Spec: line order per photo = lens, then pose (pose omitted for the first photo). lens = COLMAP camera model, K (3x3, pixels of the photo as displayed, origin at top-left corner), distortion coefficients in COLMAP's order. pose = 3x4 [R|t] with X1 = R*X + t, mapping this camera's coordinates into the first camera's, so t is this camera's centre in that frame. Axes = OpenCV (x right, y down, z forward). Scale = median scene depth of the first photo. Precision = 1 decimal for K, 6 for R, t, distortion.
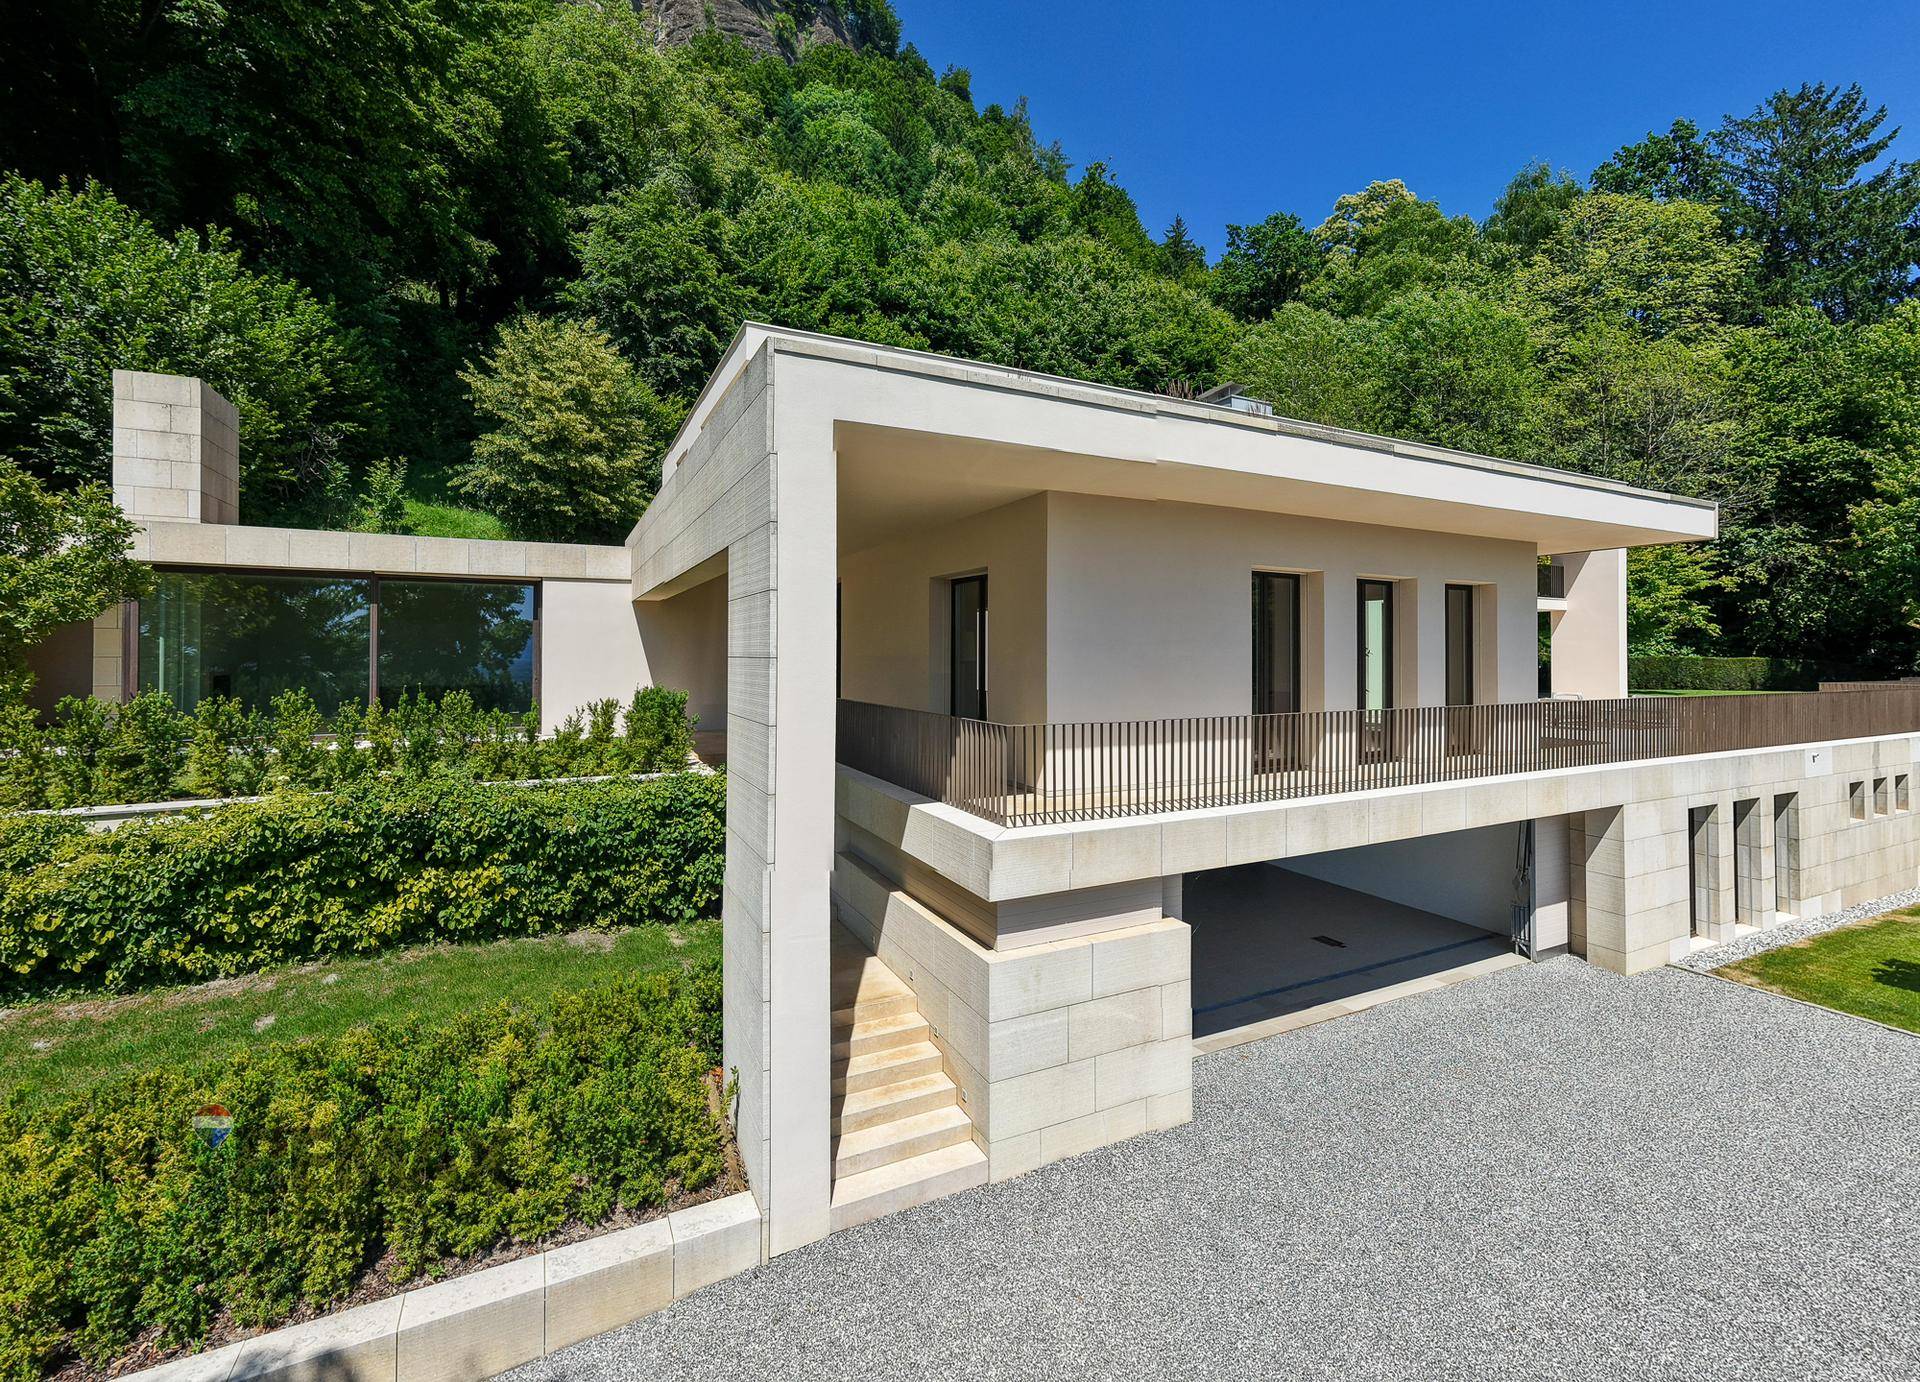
lens RADIAL K [[817.0, 0, 964.2], [0, 817.0, 646.9], [0, 0, 1]] dist [0.000211, 0.000596]
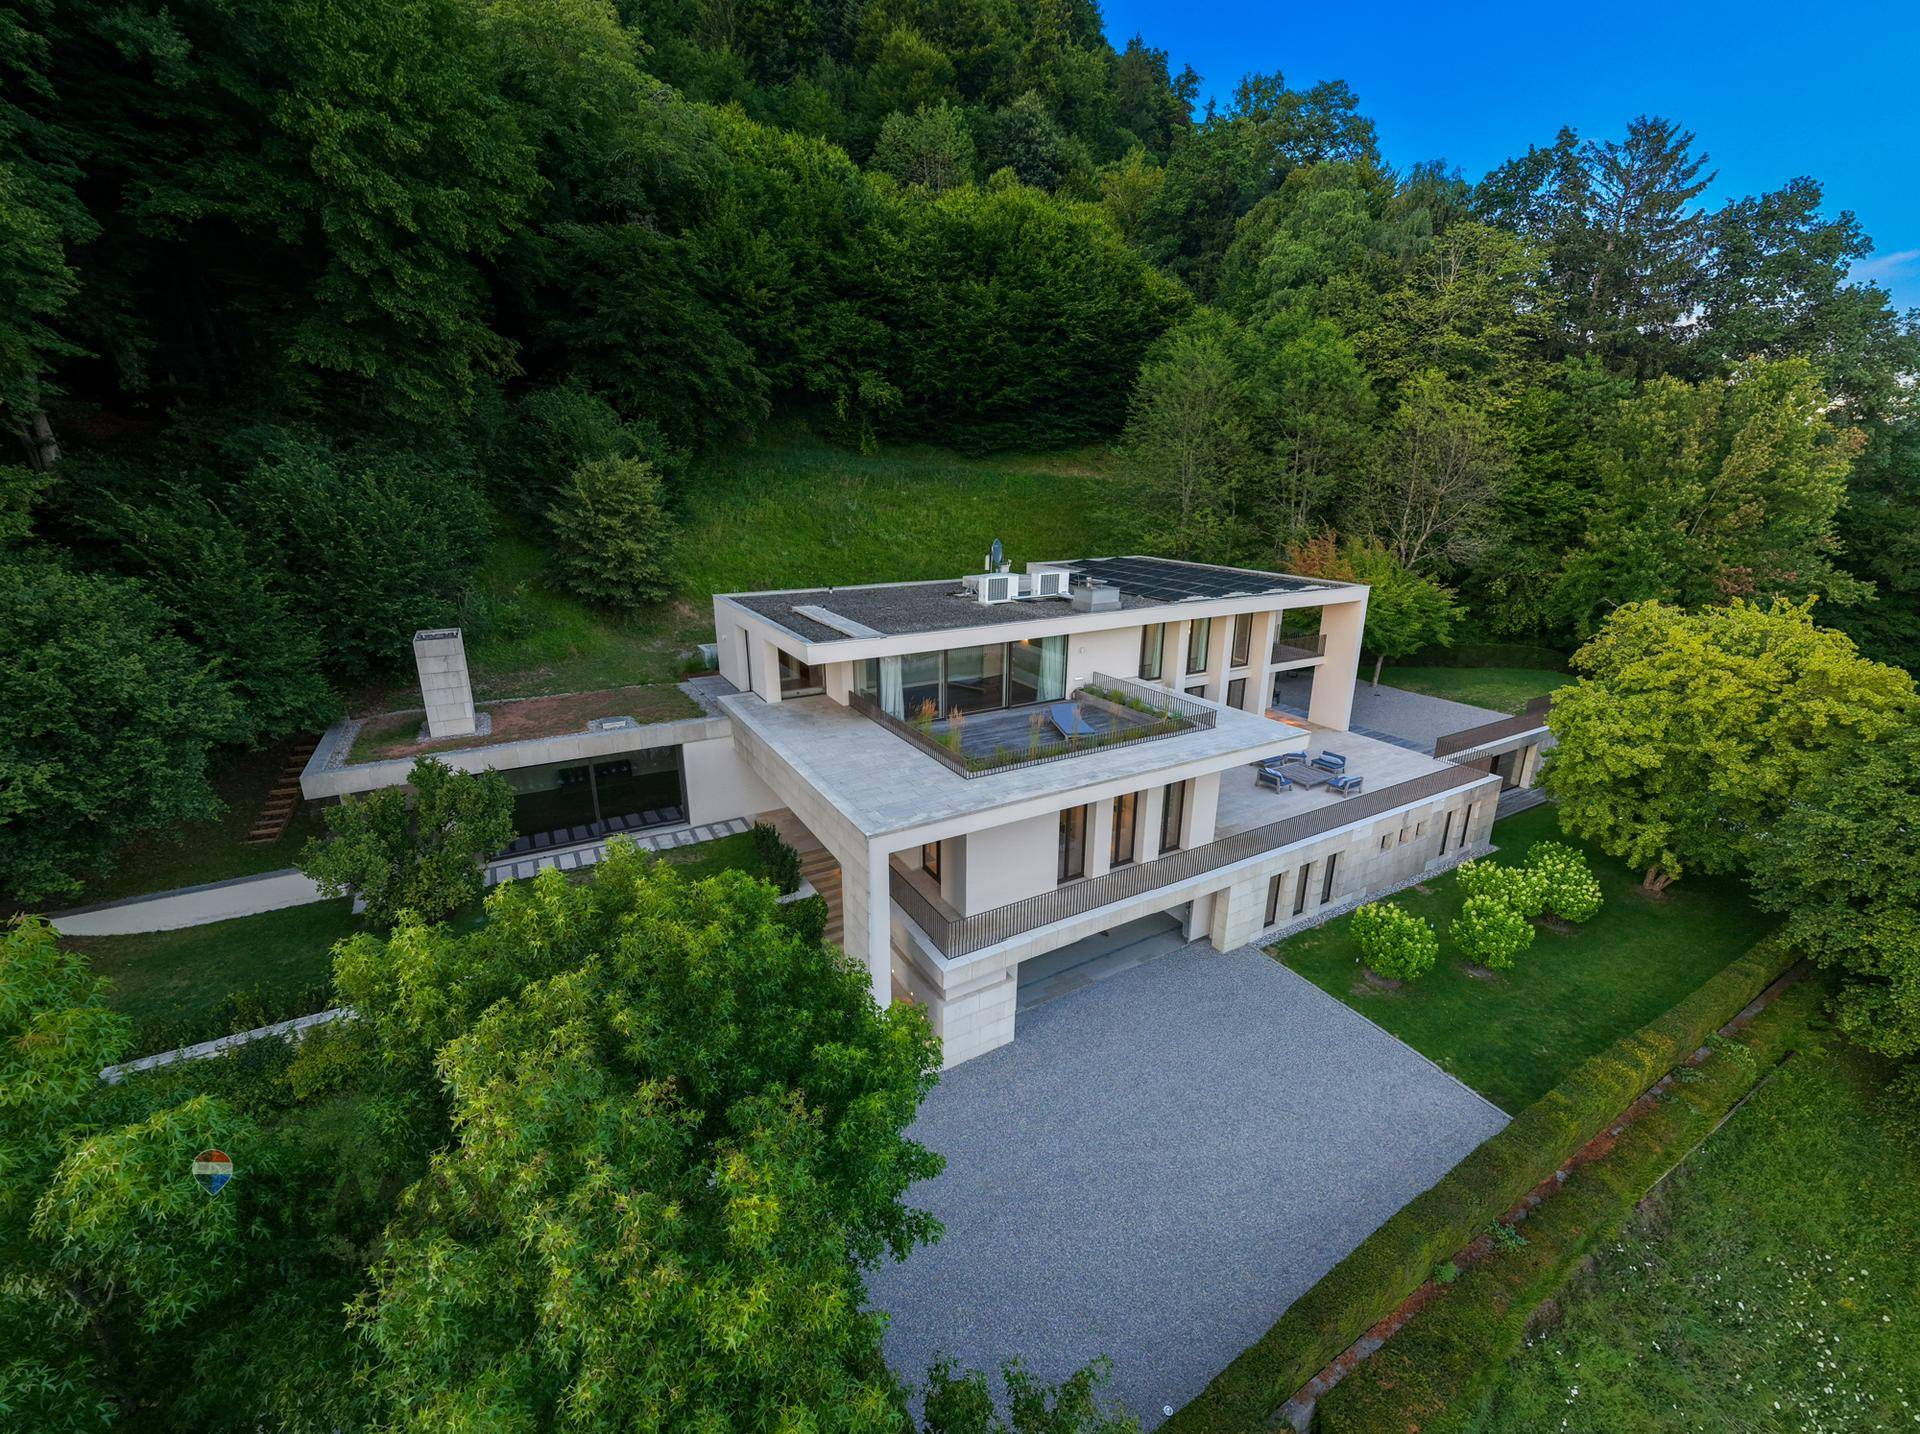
lens RADIAL K [[784.7, 0, 962.8], [0, 784.7, 710.9], [0, 0, 1]] dist [-0.001750, -0.000482]
pose [[0.998187, -0.020713, 0.056515, -0.018896], [0.002948, 0.954621, 0.297808, -0.629052], [-0.060119, -0.297102, 0.952951, -0.588854]]
